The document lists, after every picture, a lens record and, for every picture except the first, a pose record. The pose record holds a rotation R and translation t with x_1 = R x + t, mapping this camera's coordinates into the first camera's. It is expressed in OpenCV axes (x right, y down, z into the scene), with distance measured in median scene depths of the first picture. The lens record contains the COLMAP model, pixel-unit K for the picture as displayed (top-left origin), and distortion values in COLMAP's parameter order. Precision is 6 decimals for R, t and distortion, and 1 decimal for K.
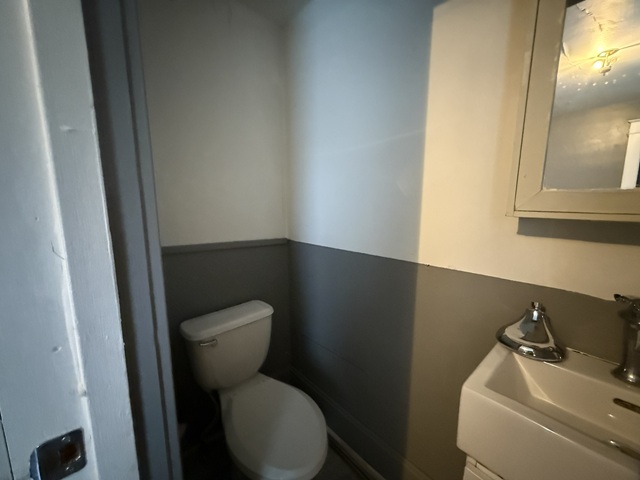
lens RADIAL K [[251.9, 0, 320.0], [0, 251.9, 240.0], [0, 0, 1]] dist [0.002221, 0.000159]
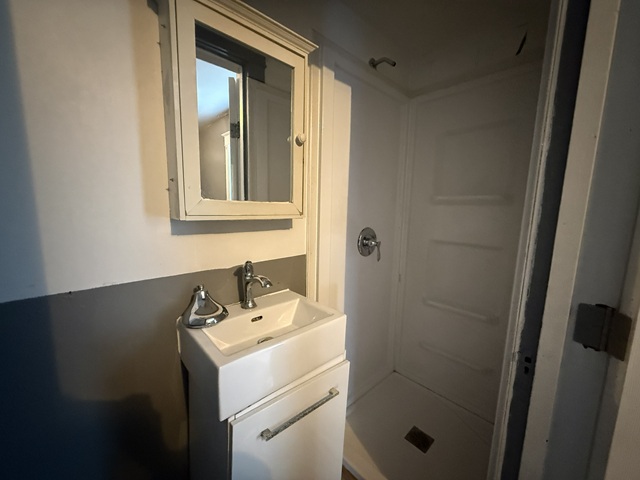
lens RADIAL K [[251.9, 0, 320.0], [0, 251.9, 240.0], [0, 0, 1]] dist [0.002221, 0.000159]
pose [[-0.008423, -0.140936, 0.989983, -0.418919], [0.123504, 0.982291, 0.140892, -0.091014], [-0.992308, 0.123454, 0.009132, 0.370603]]
